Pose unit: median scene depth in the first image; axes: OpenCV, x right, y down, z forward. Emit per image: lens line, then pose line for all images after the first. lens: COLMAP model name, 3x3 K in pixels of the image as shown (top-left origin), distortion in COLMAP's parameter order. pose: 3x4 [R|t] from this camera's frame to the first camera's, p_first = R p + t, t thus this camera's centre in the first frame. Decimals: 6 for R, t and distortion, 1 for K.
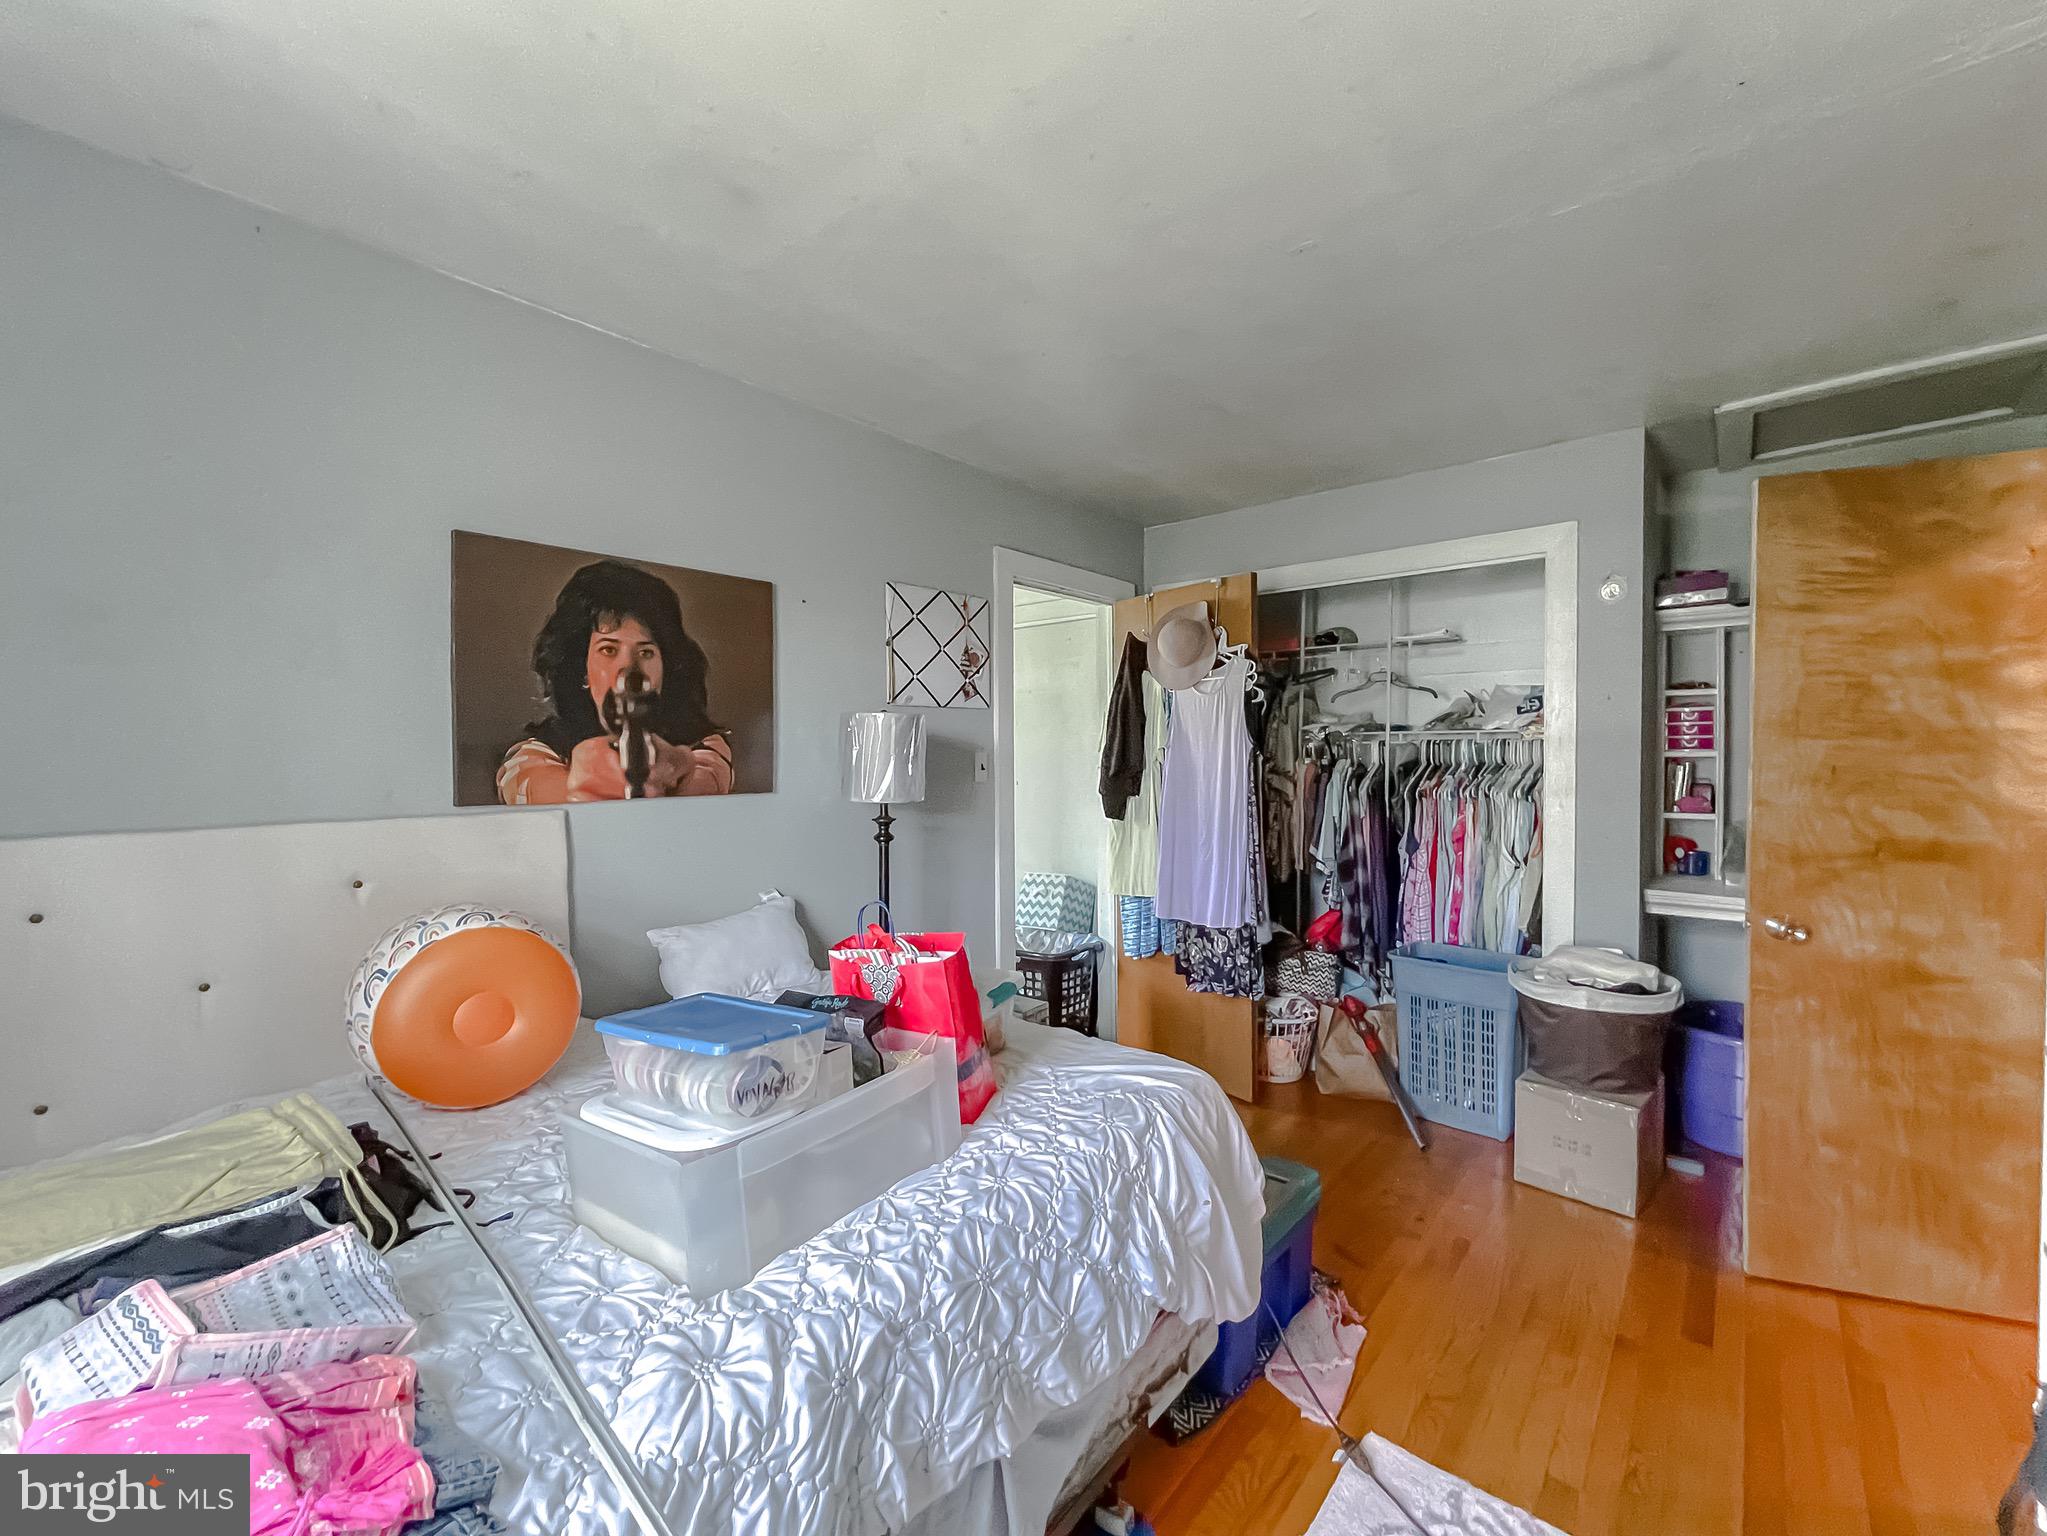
lens RADIAL K [[835.7, 0, 1010.4], [0, 835.7, 775.8], [0, 0, 1]] dist [0.001105, 0.000233]
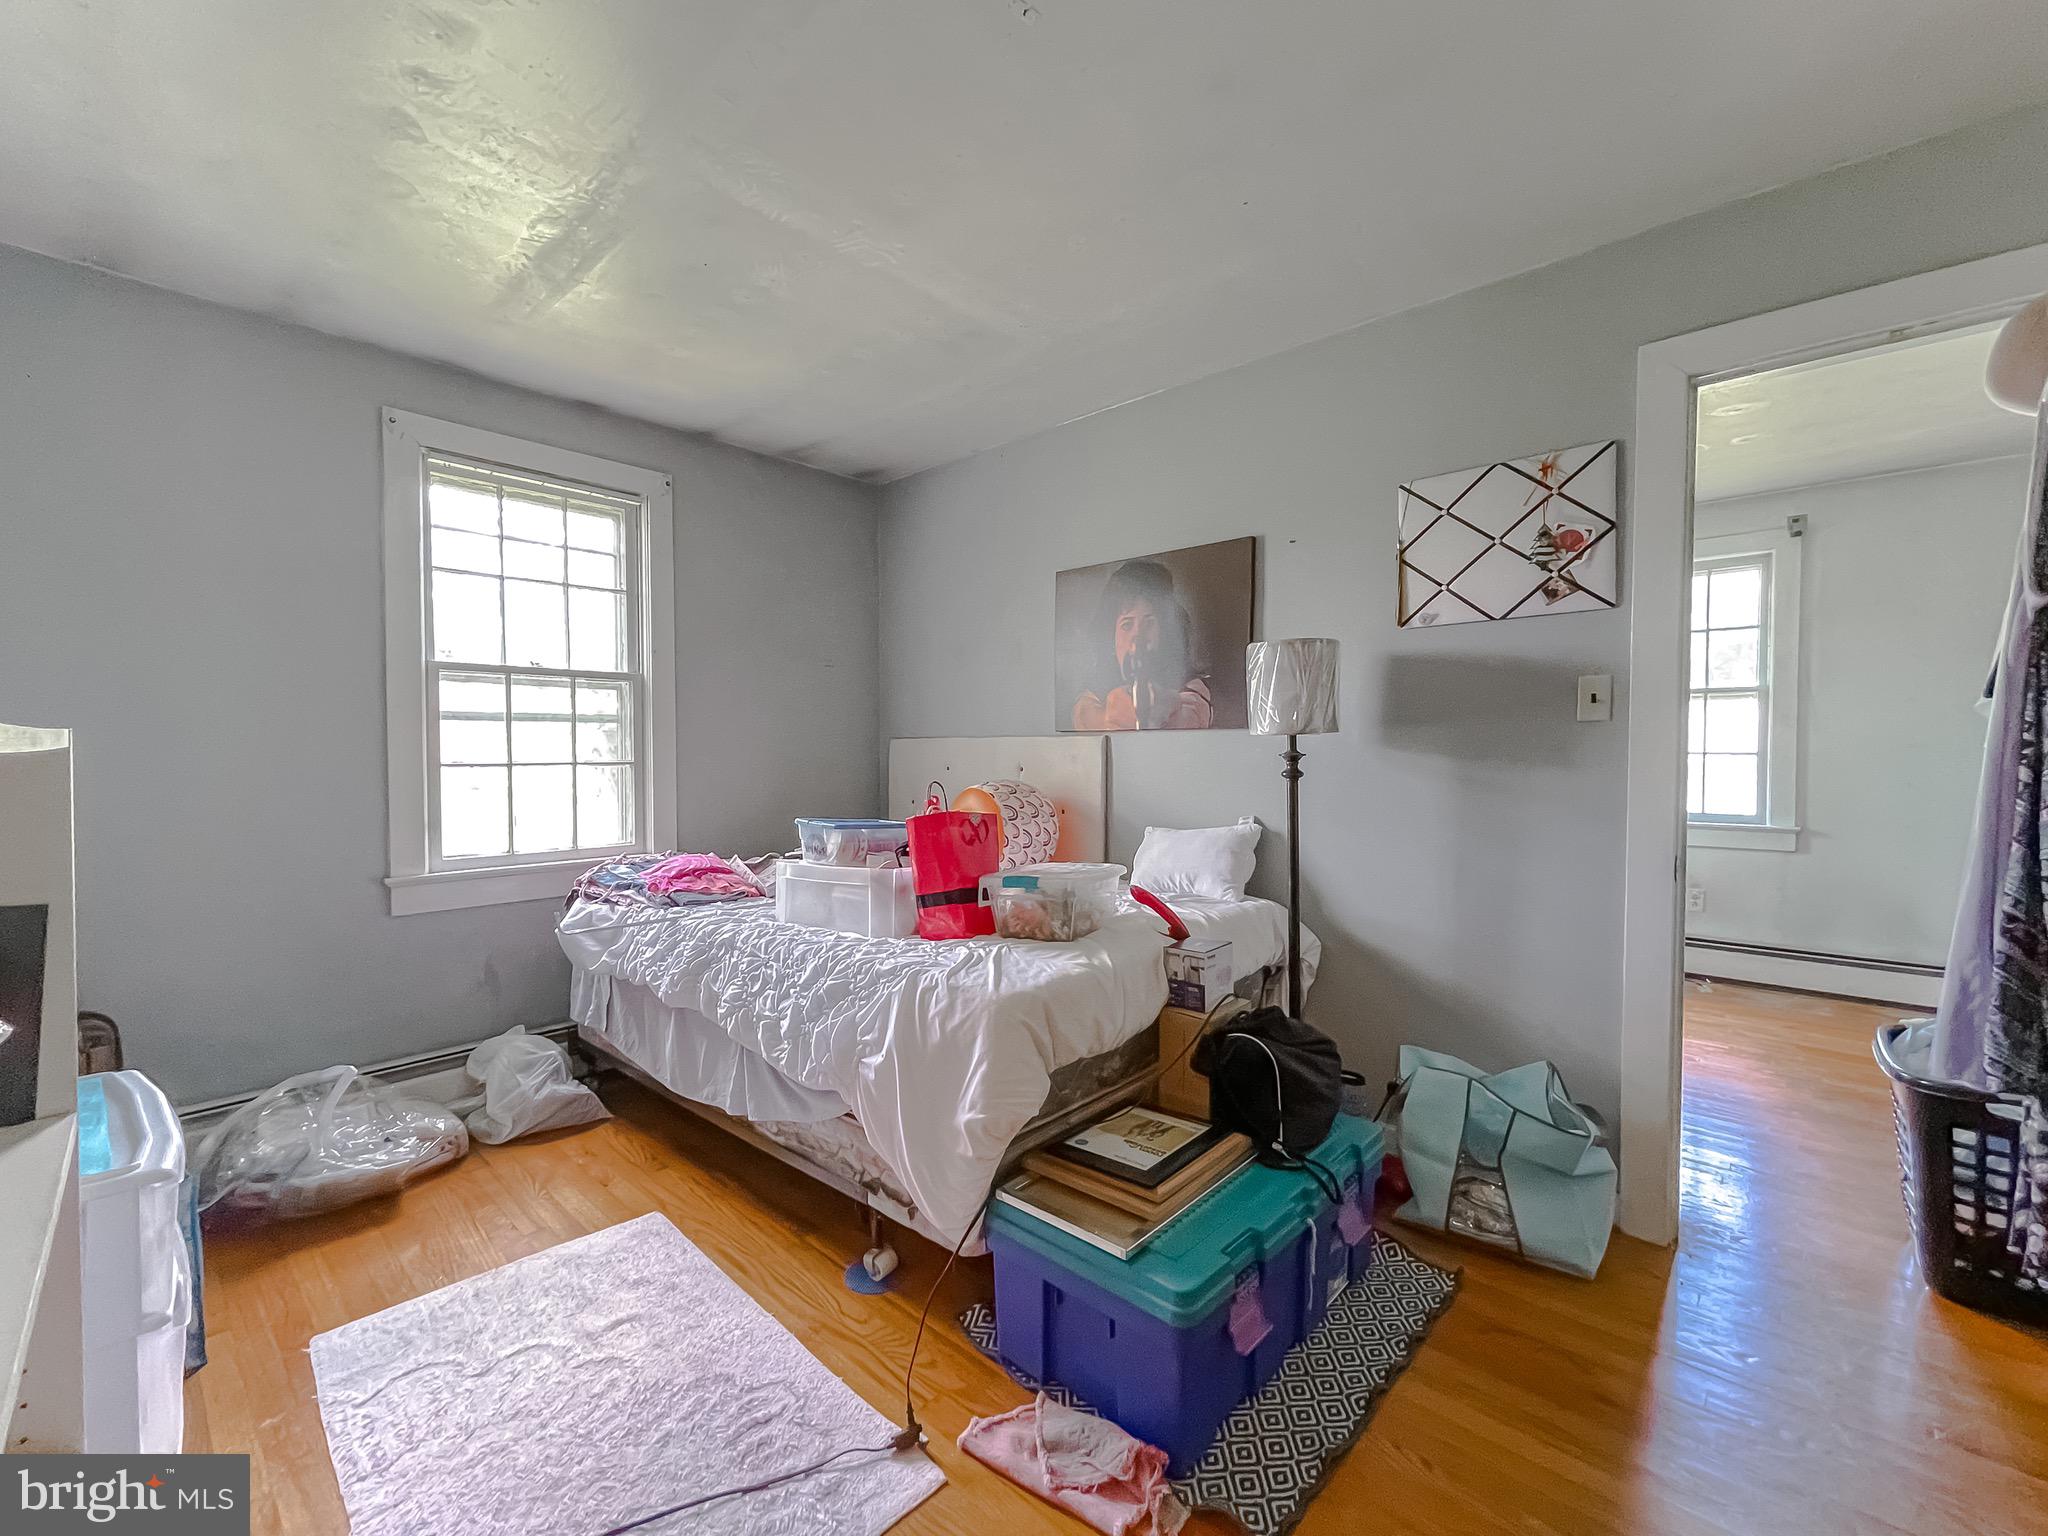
lens RADIAL K [[856.4, 0, 1017.1], [0, 856.4, 767.0], [0, 0, 1]] dist [0.000751, 0.000282]
pose [[-0.001703, 0.024308, -0.999703, 0.713721], [-0.026496, 0.999352, 0.024344, 0.043649], [0.999647, 0.026529, -0.001058, 0.600108]]
